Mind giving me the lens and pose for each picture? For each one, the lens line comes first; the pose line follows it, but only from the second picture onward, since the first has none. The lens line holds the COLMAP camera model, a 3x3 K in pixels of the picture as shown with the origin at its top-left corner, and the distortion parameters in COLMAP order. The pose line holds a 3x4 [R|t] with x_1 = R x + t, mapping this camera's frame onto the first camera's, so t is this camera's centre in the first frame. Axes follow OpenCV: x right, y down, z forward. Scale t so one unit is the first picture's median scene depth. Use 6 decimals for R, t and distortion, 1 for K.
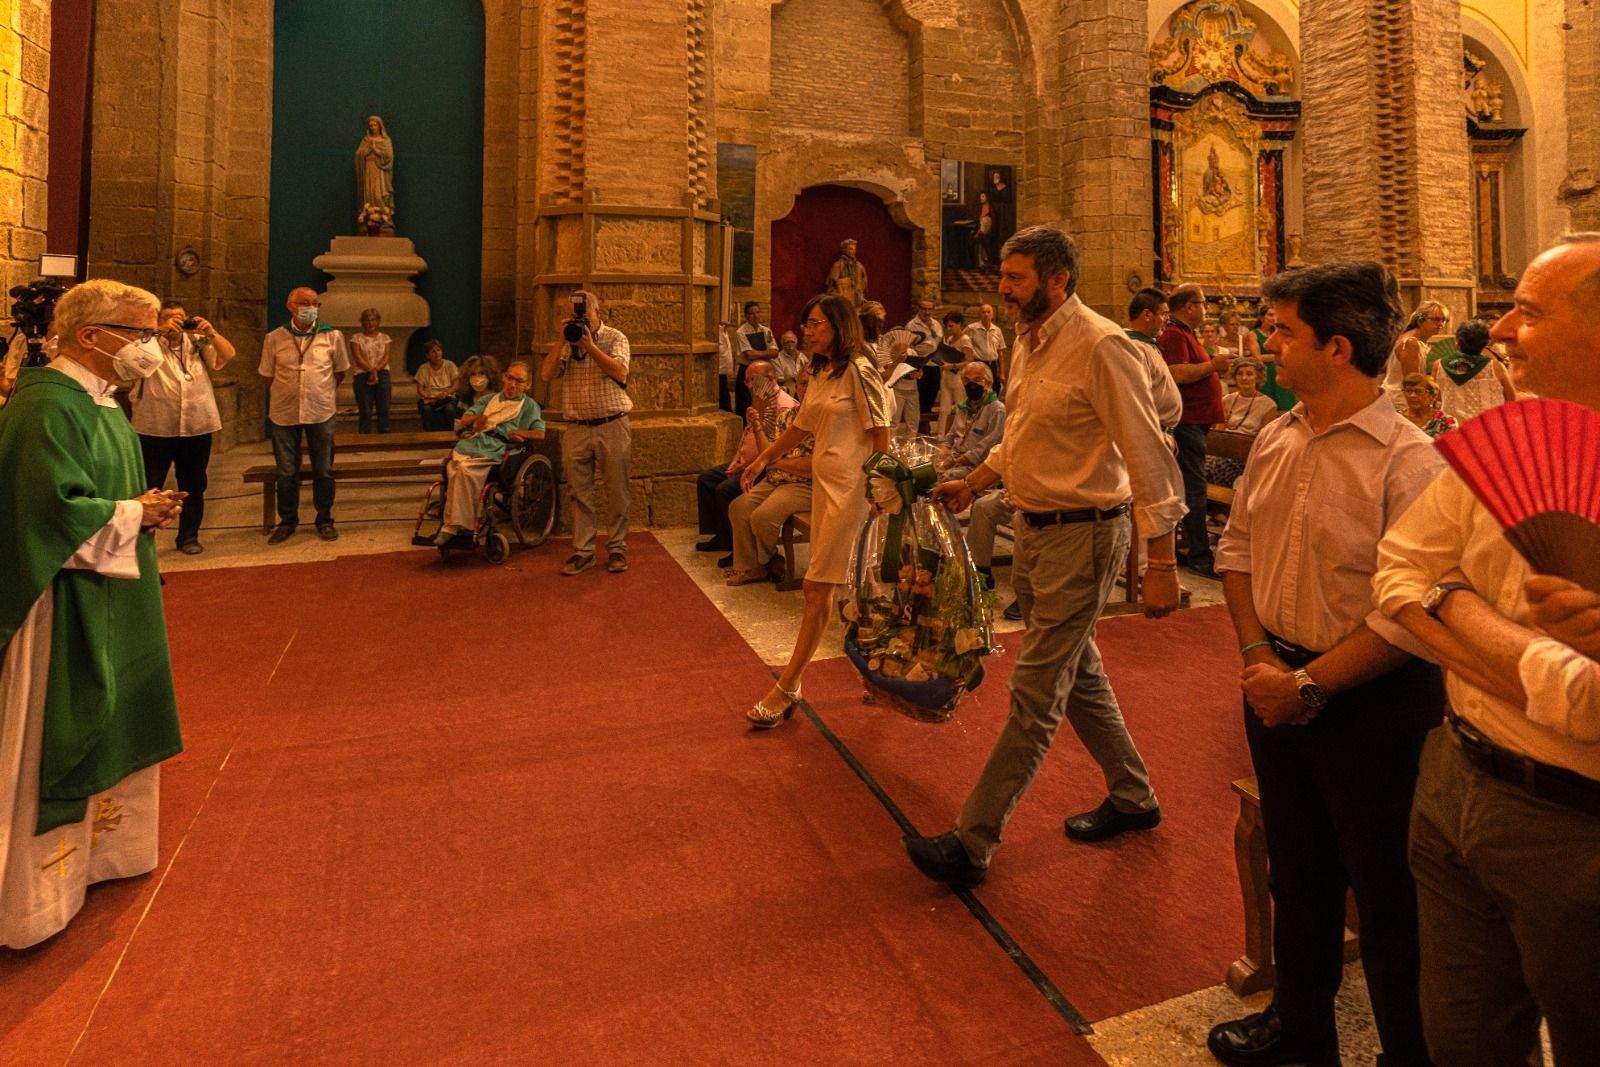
lens RADIAL K [[871.9, 0, 761.4], [0, 871.9, 282.8], [0, 0, 1]] dist [0.004984, 0.001865]
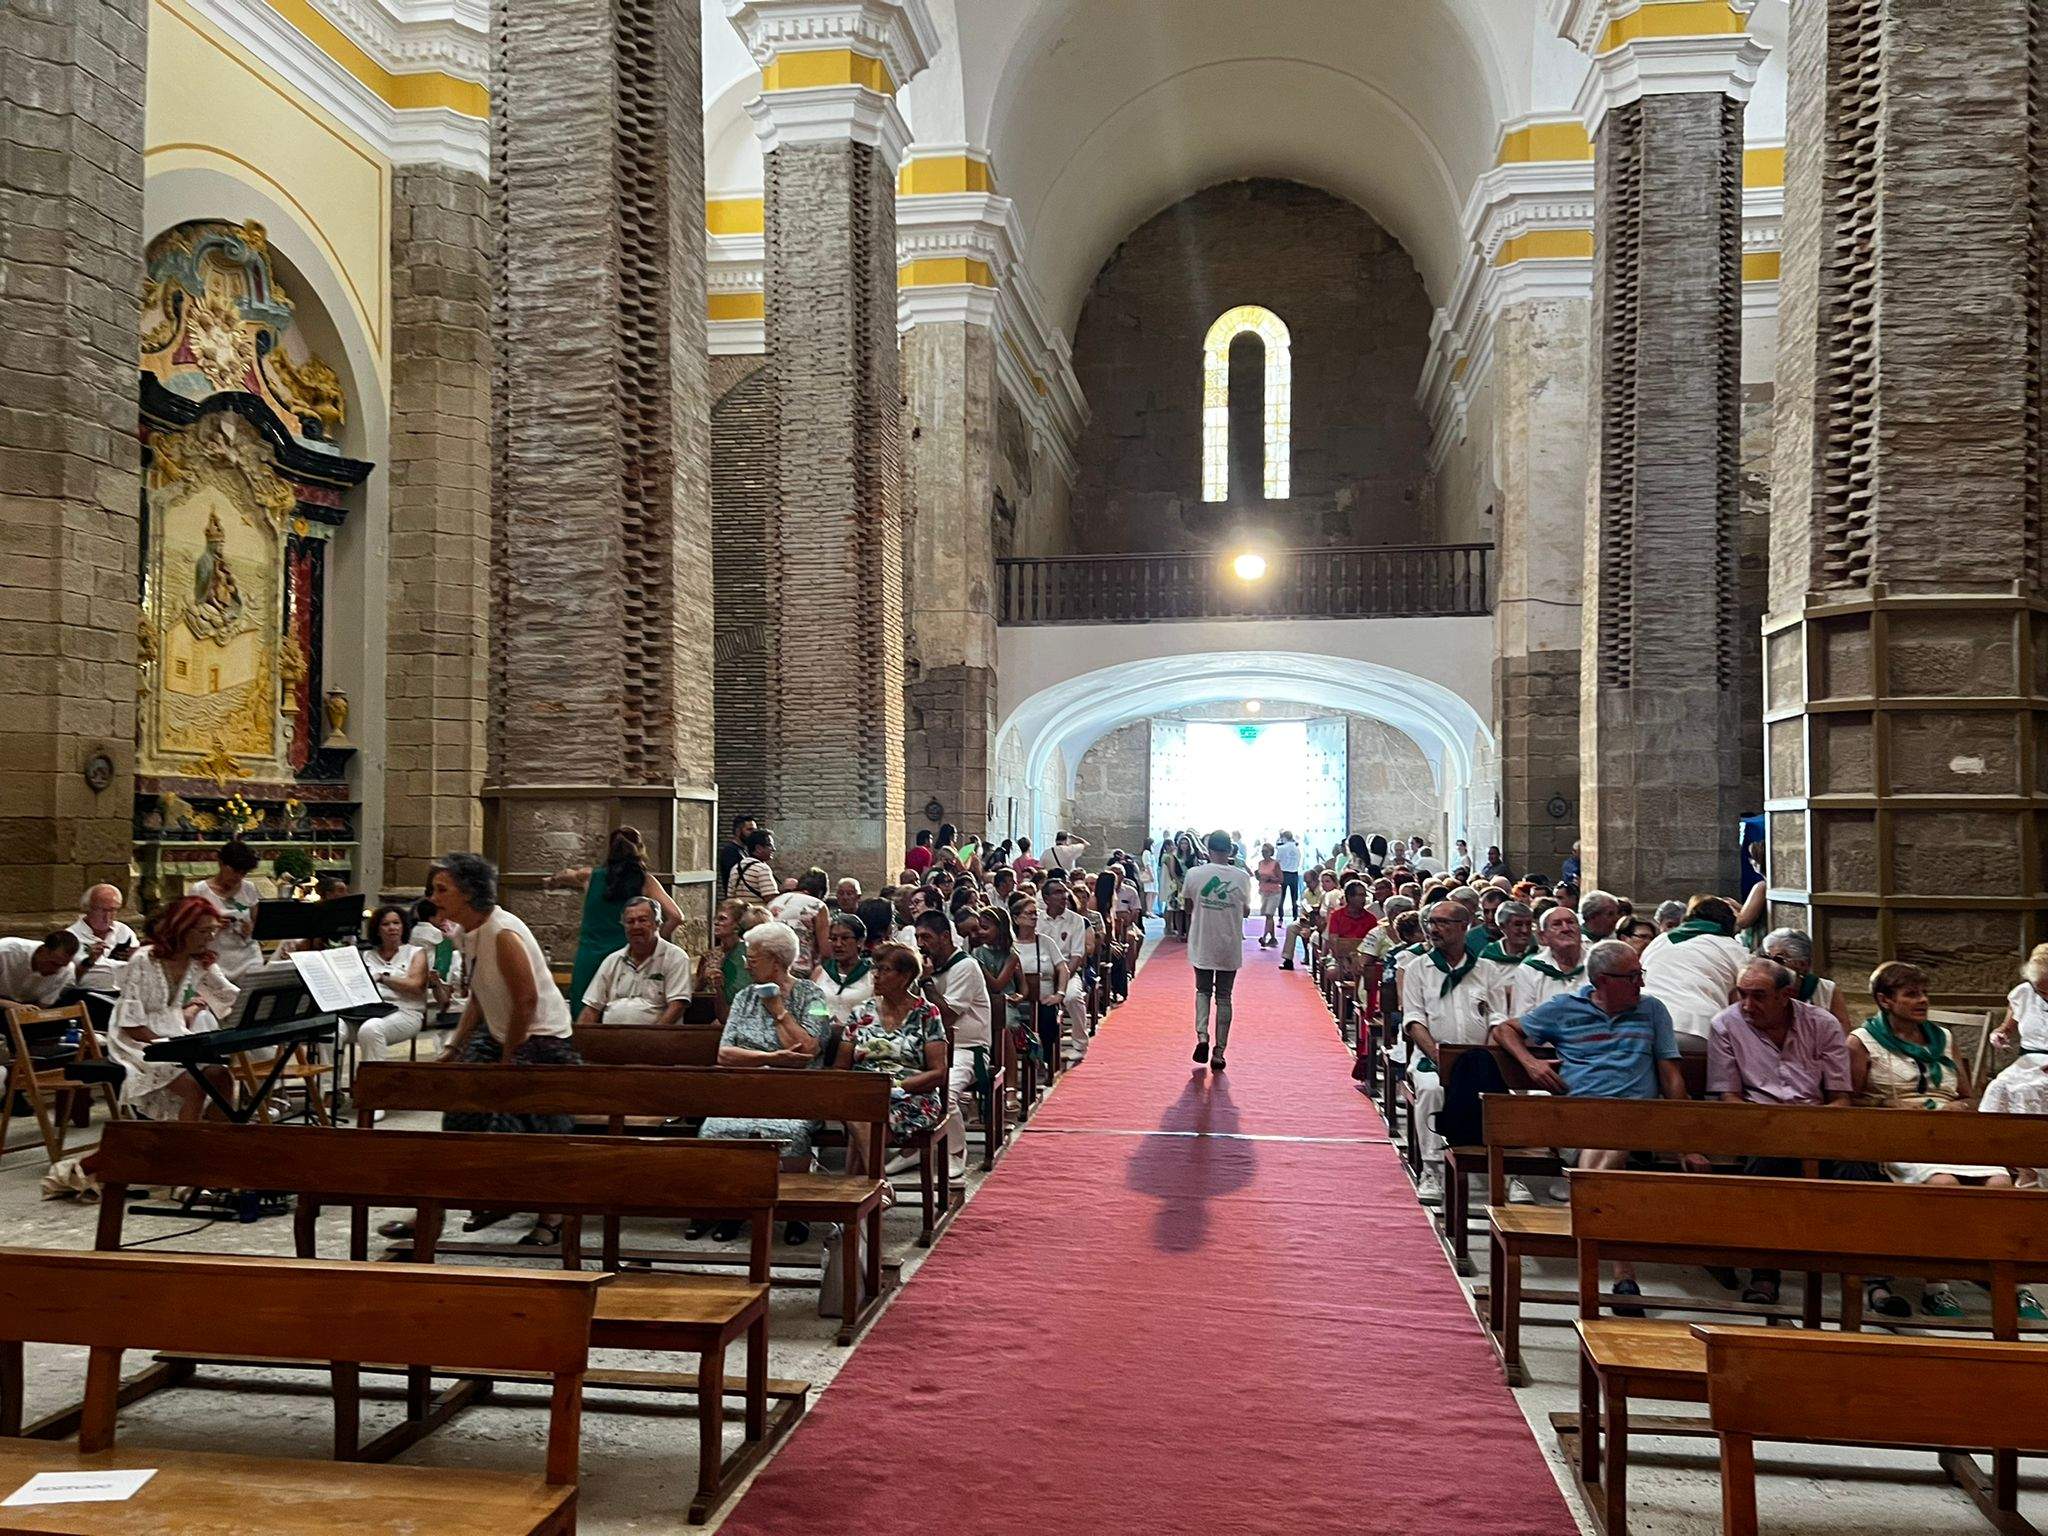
lens RADIAL K [[1547.7, 0, 1041.1], [0, 1547.7, 776.0], [0, 0, 1]] dist [0.079410, -0.091555]
pose [[0.449538, 0.031623, 0.892701, -0.106545], [-0.038993, 0.999115, -0.015757, -0.003227], [-0.892410, -0.027726, 0.450373, 0.149314]]
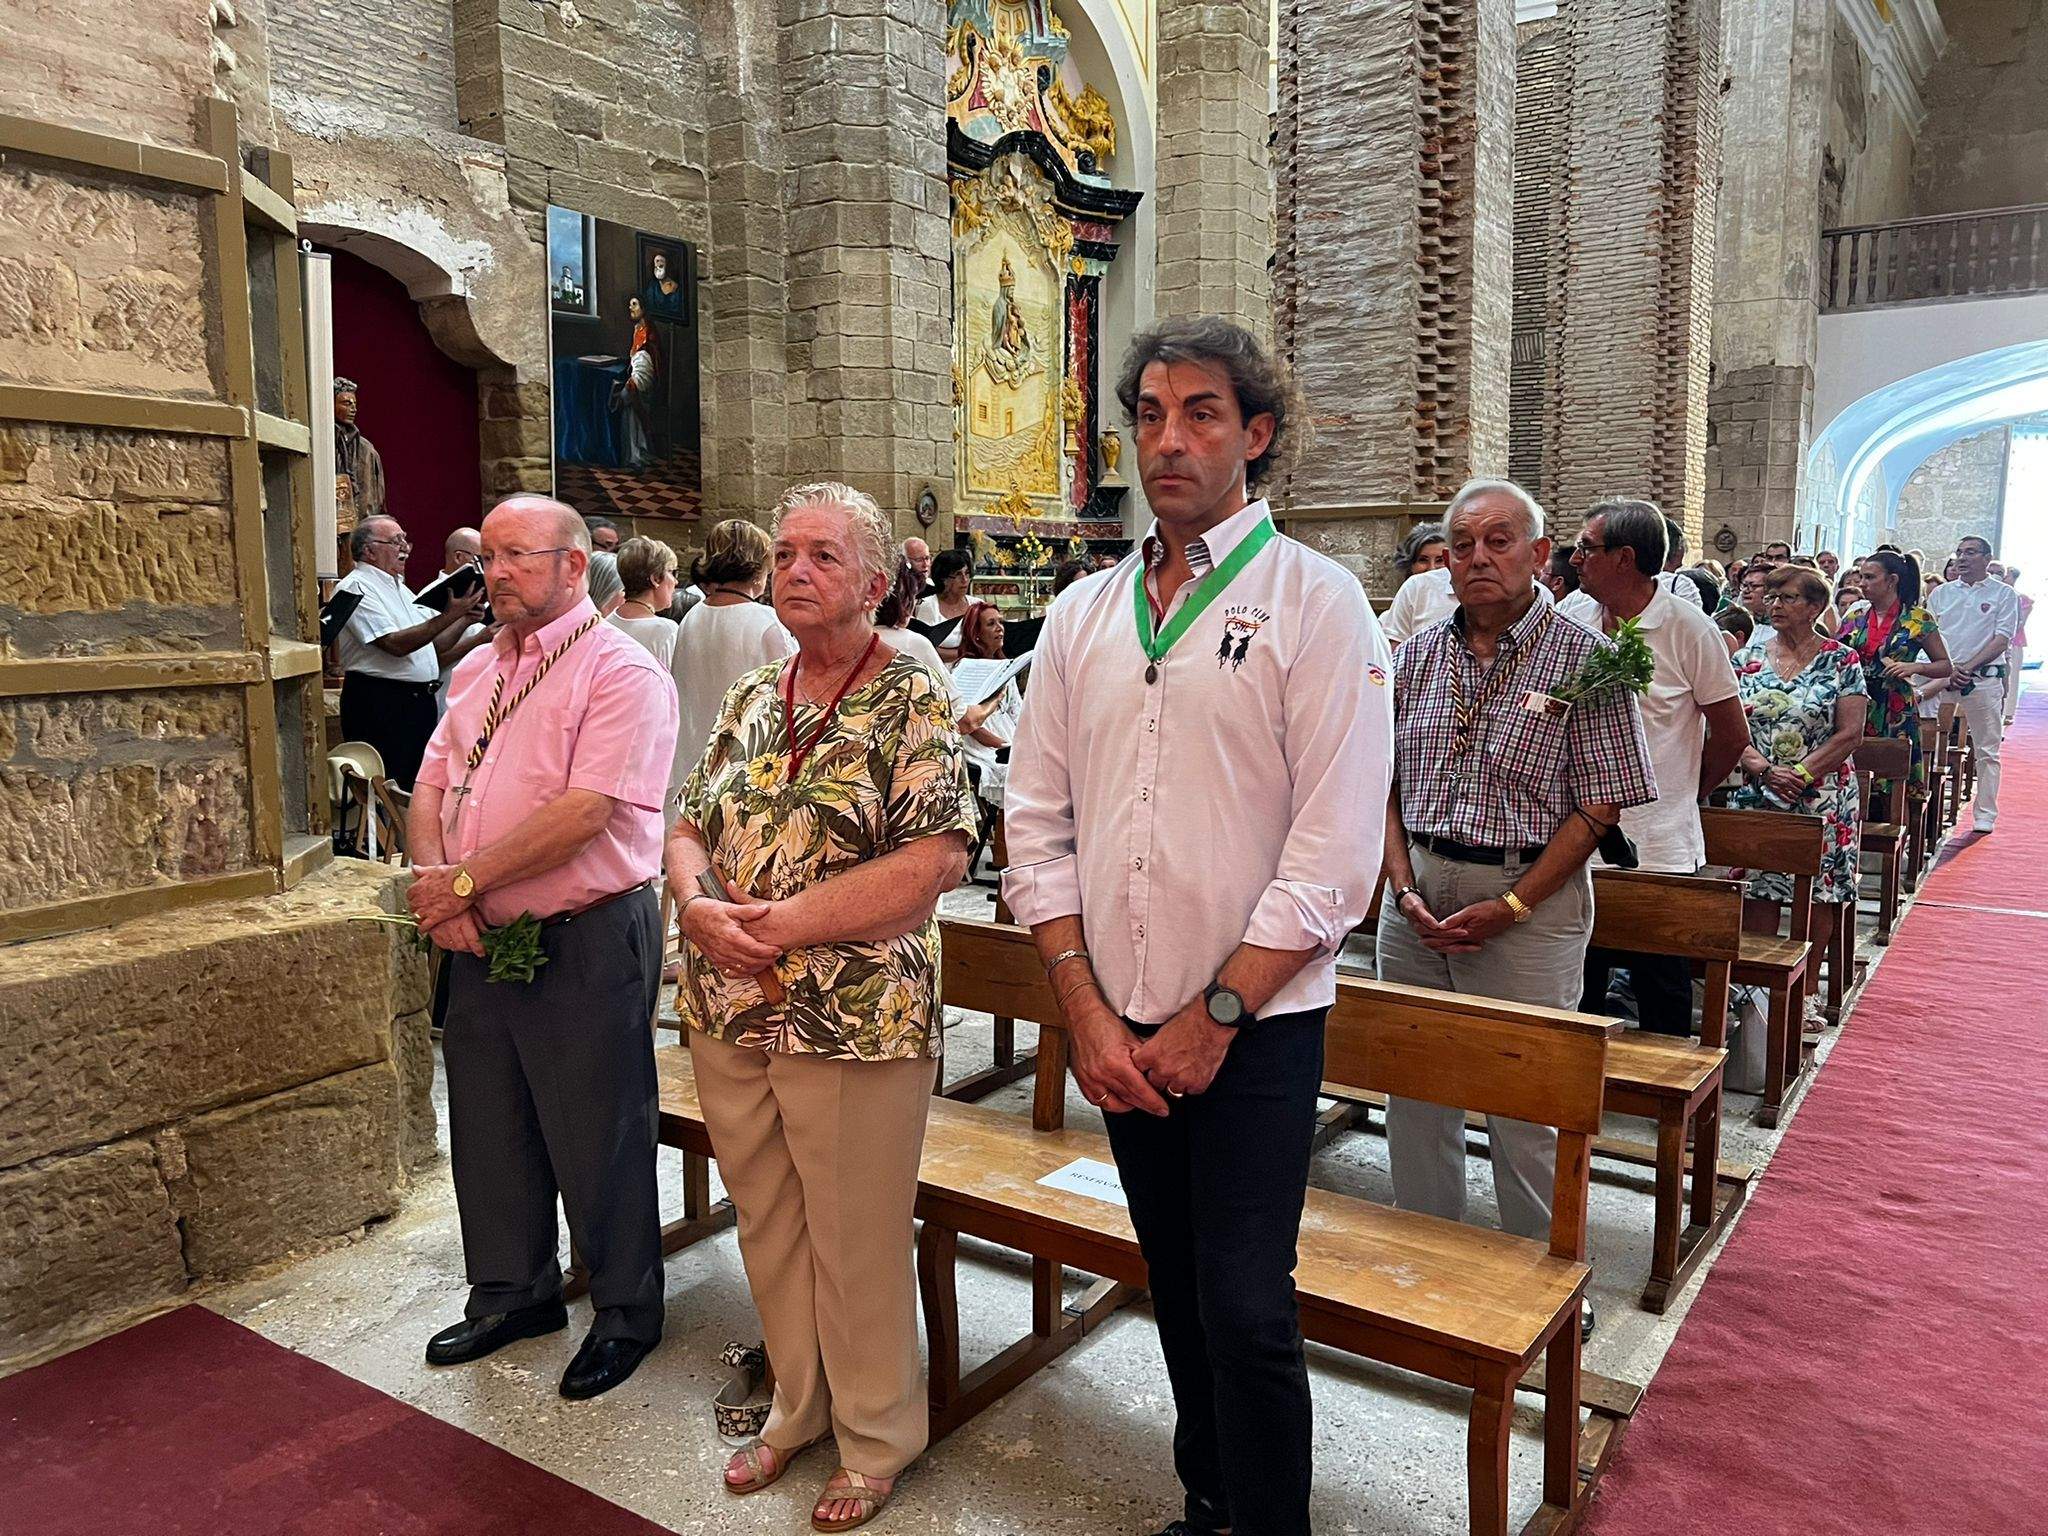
lens RADIAL K [[1561.9, 0, 1018.8], [0, 1561.9, 774.4], [0, 0, 1]] dist [0.032310, -0.032872]
pose [[0.799576, -0.077844, 0.595498, -0.093696], [-0.019971, 0.987569, 0.155911, 0.011869], [-0.600233, -0.136556, 0.788082, 0.205564]]
